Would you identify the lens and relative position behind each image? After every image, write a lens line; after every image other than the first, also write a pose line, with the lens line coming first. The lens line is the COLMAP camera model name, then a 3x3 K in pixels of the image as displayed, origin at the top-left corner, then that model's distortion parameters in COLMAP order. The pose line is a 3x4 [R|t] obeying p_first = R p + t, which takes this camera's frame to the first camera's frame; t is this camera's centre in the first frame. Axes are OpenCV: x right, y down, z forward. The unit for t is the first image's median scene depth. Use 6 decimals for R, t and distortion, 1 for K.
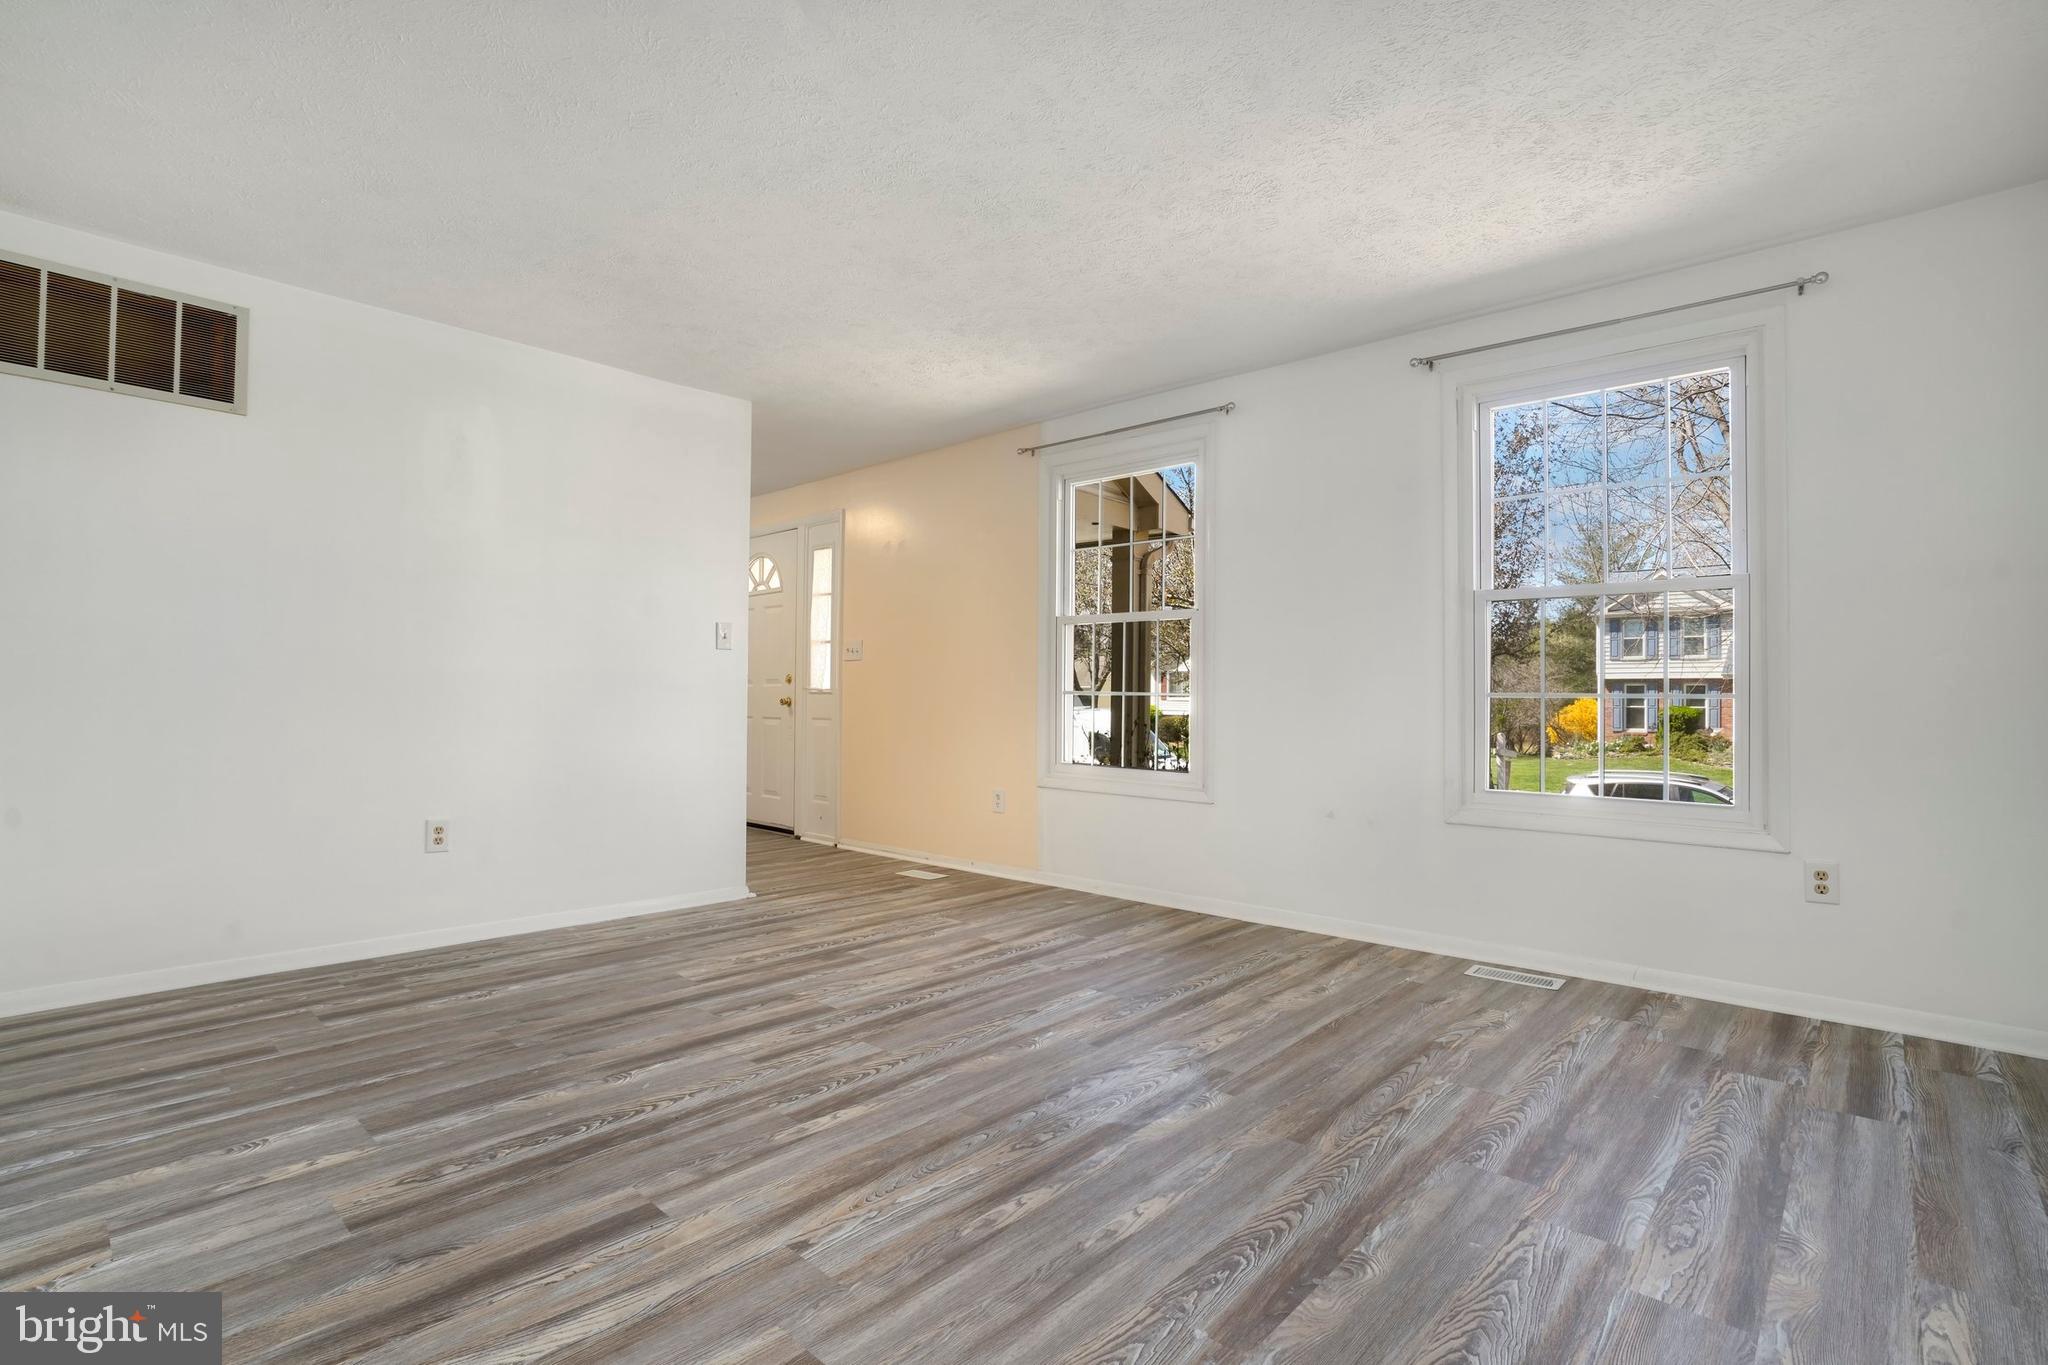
lens RADIAL K [[981.0, 0, 1019.7], [0, 981.0, 686.1], [0, 0, 1]] dist [-0.057057, 0.027846]
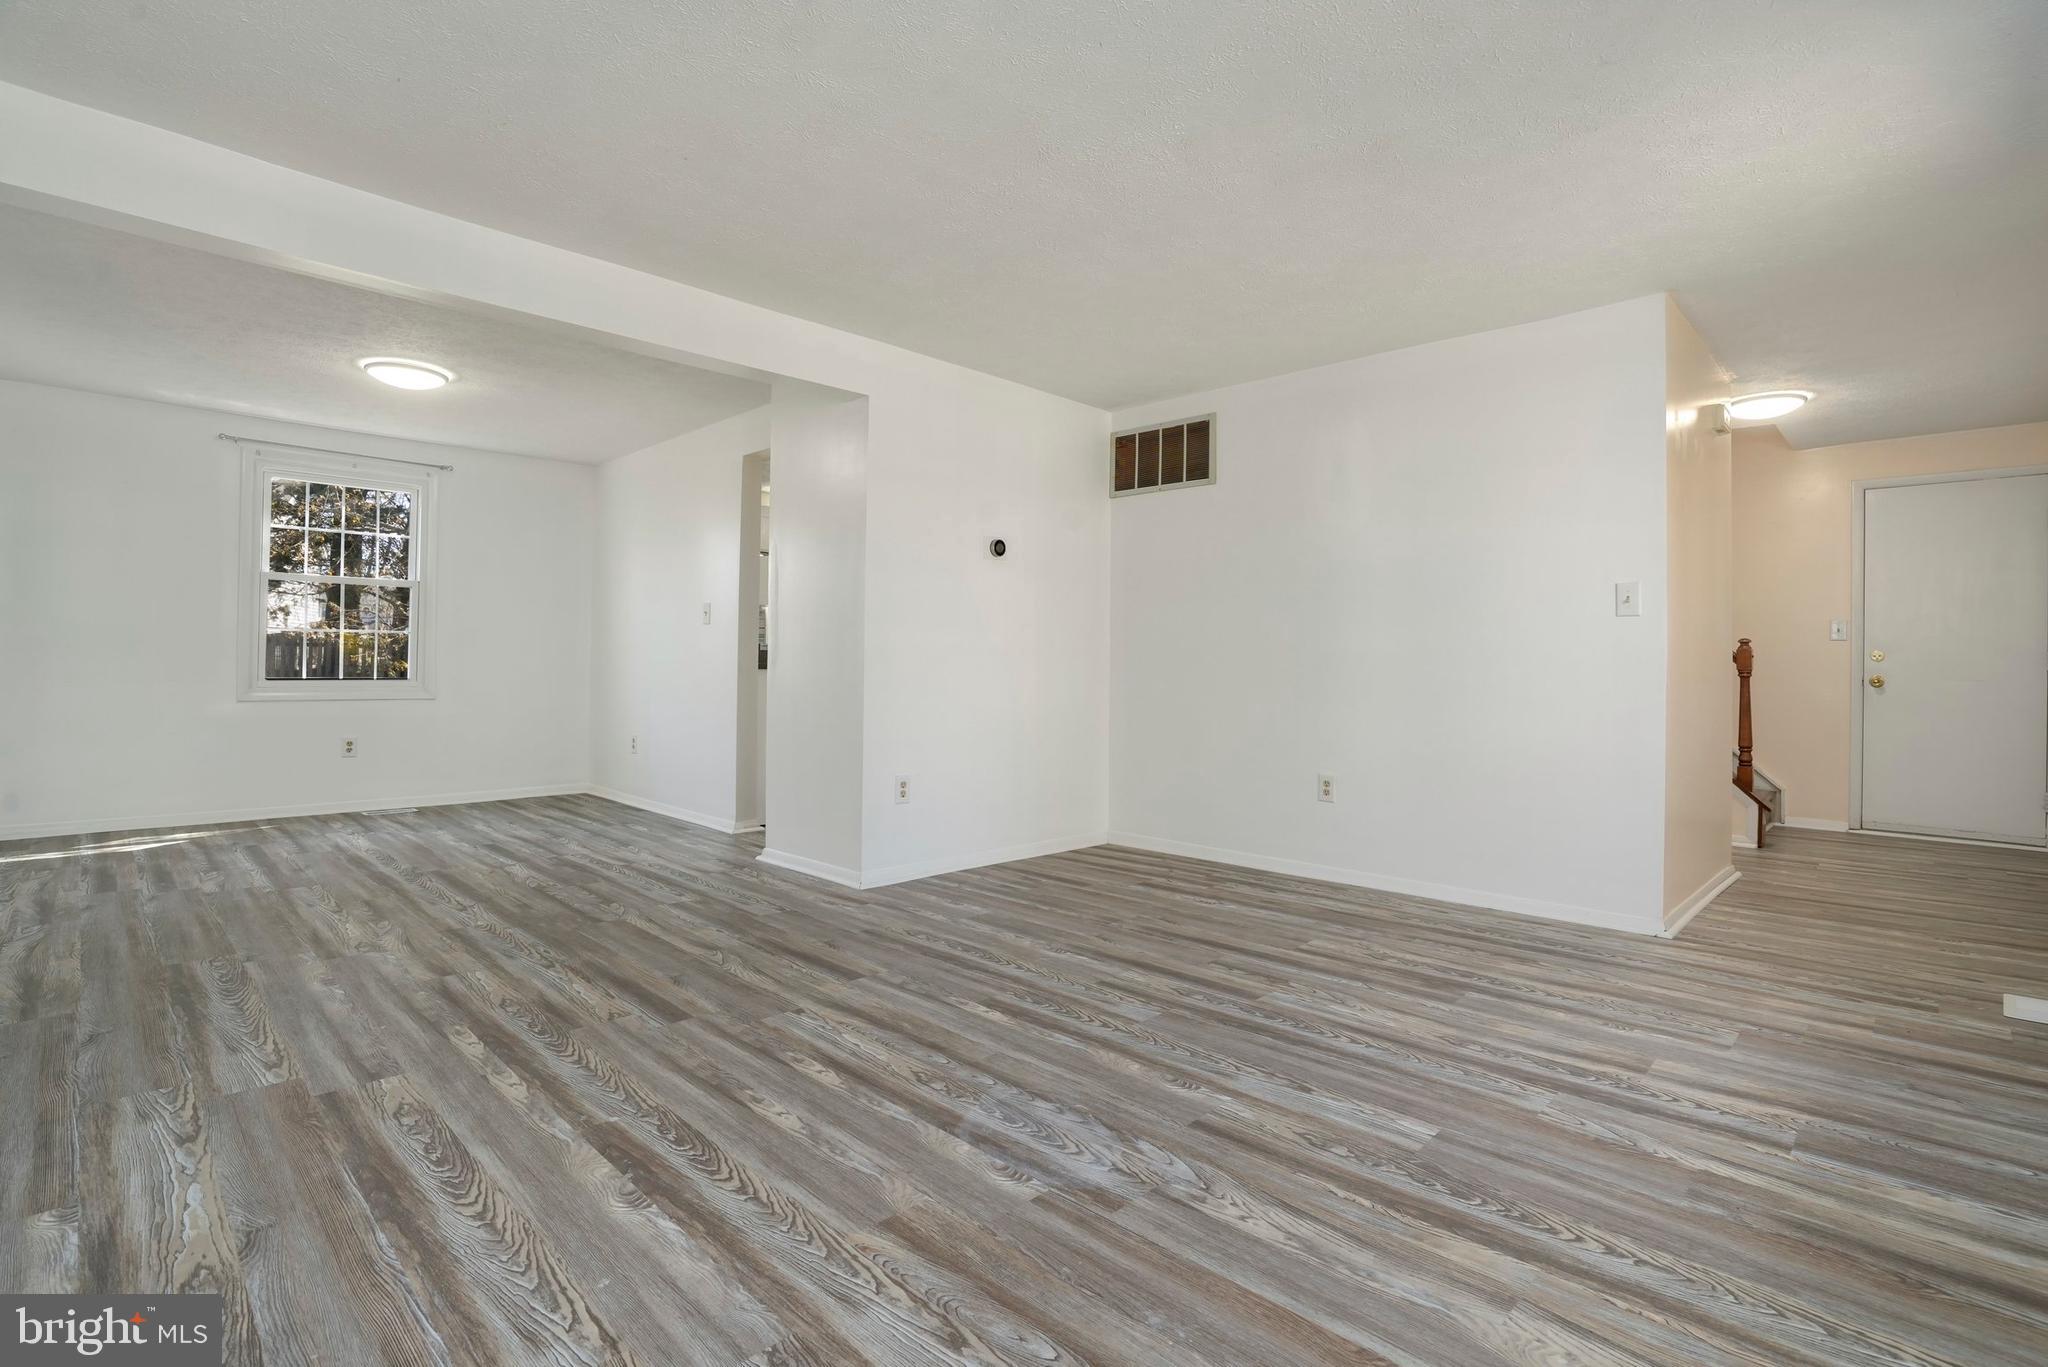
lens RADIAL K [[981.0, 0, 1019.7], [0, 981.0, 687.1], [0, 0, 1]] dist [-0.057057, 0.027846]
pose [[-0.062510, 0.008132, -0.998011, 0.925608], [0.005245, 0.999956, 0.007820, 0.024298], [0.998031, -0.004745, -0.062550, 1.007825]]
